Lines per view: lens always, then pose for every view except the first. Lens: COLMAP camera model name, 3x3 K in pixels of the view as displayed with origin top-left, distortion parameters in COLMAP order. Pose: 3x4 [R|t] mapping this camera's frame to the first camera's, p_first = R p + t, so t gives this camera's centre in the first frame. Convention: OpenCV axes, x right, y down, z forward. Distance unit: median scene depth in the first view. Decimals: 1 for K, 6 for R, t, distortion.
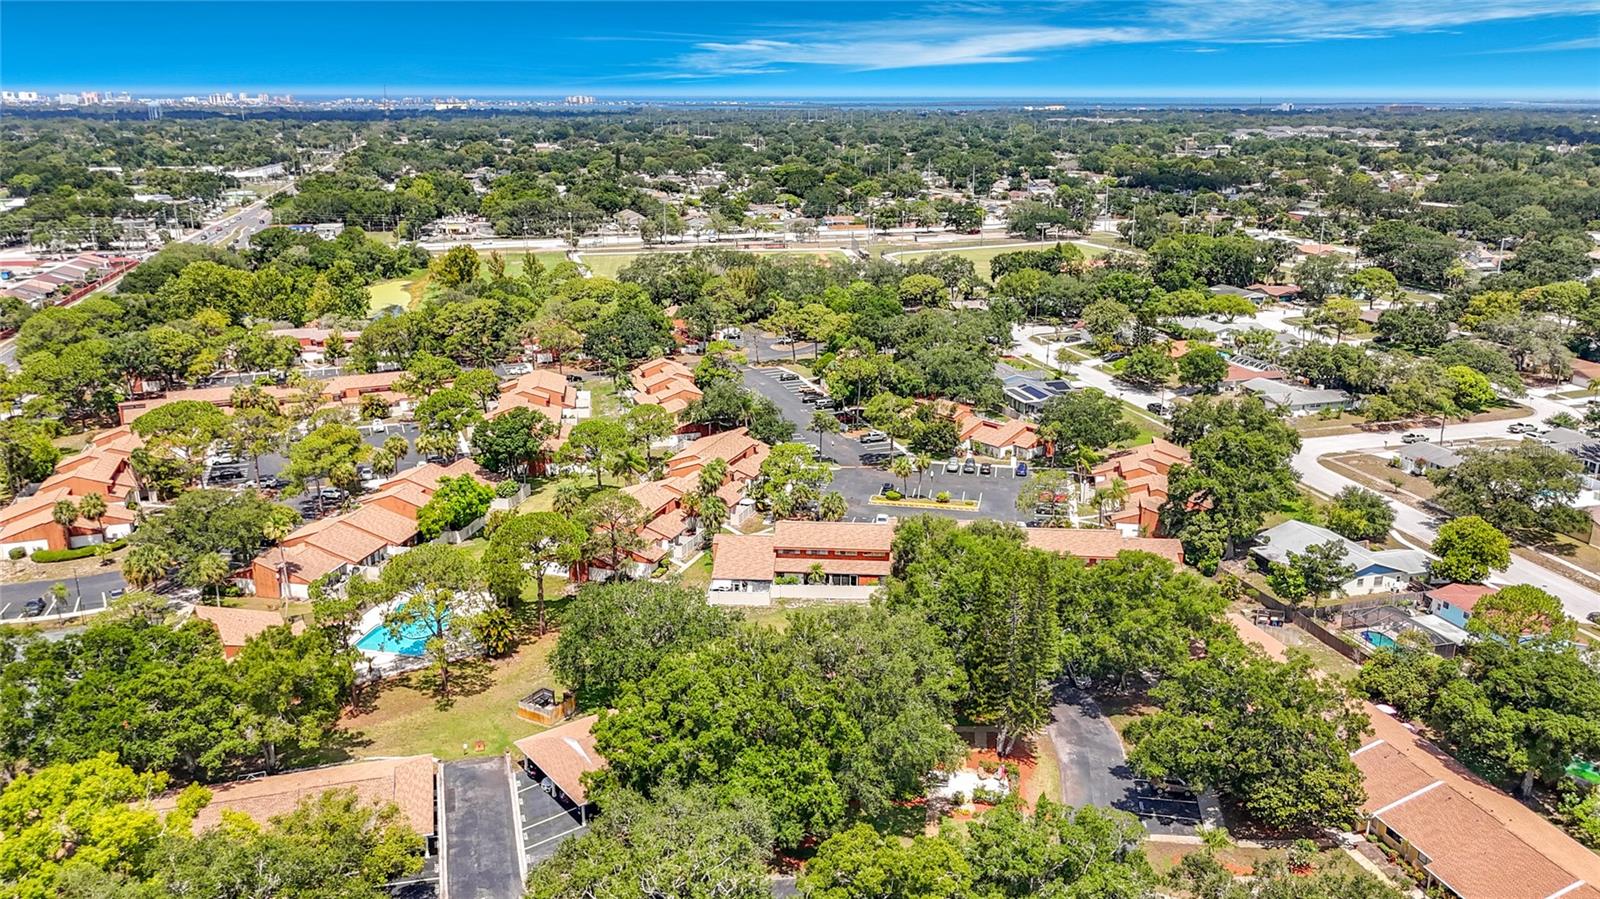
lens RADIAL K [[1202.3, 0, 796.6], [0, 1202.3, 450.6], [0, 0, 1]] dist [0.059942, -0.077198]
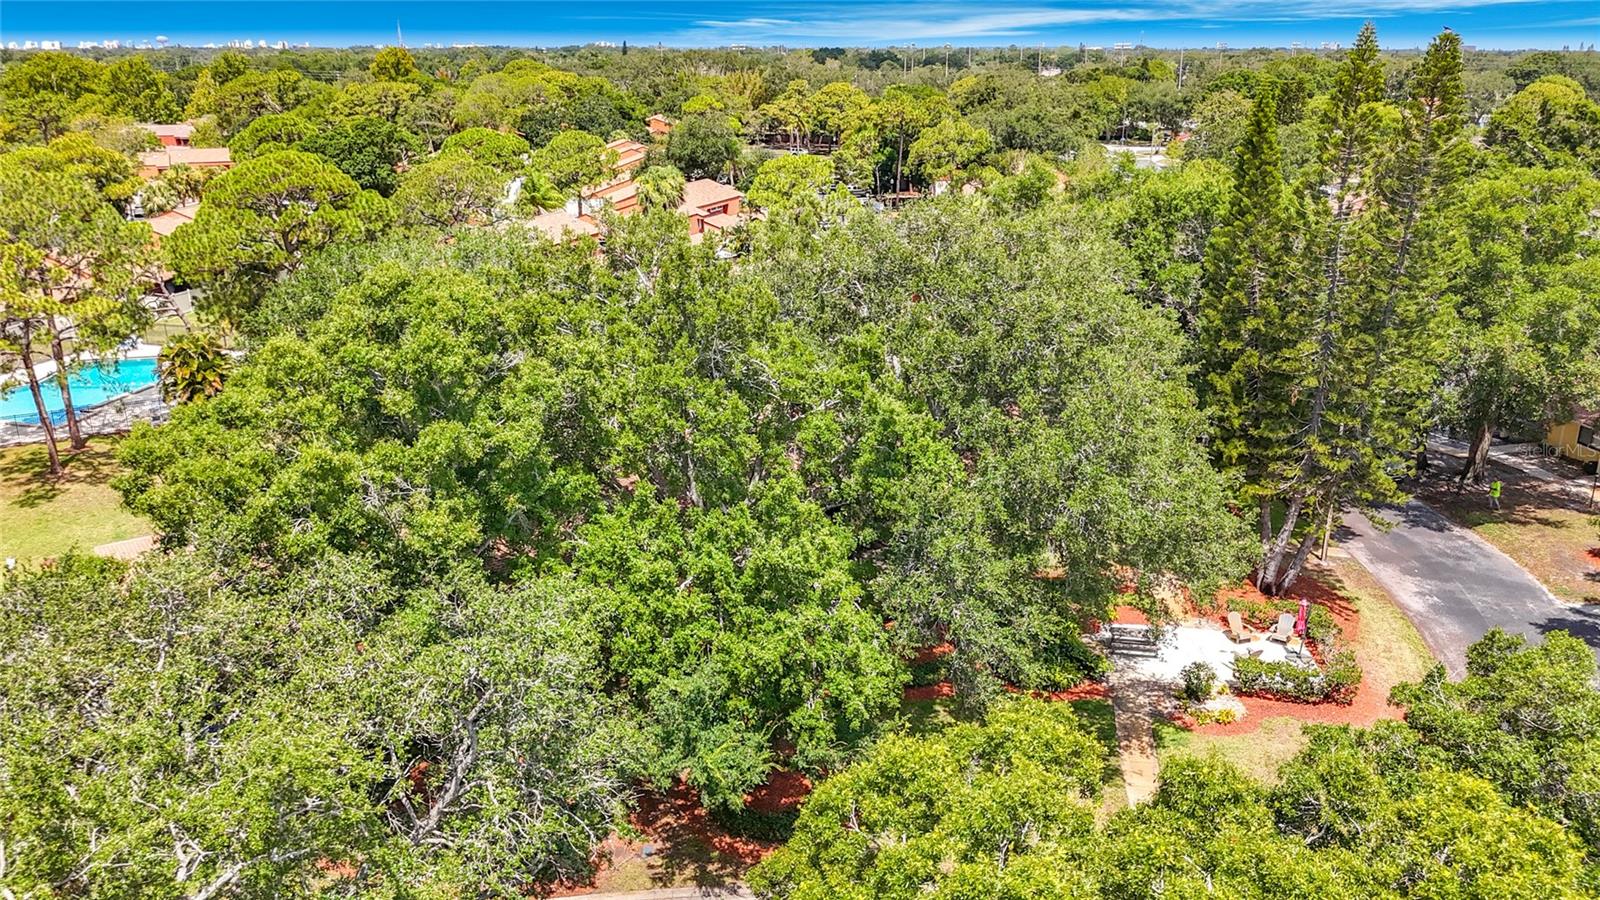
lens RADIAL K [[1202.3, 0, 809.3], [0, 1202.3, 455.6], [0, 0, 1]] dist [0.059942, -0.077198]
pose [[0.999919, 0.008004, -0.009872, 0.011802], [-0.007626, 0.999257, 0.037790, 0.142395], [0.010167, -0.037712, 0.999237, 0.436774]]
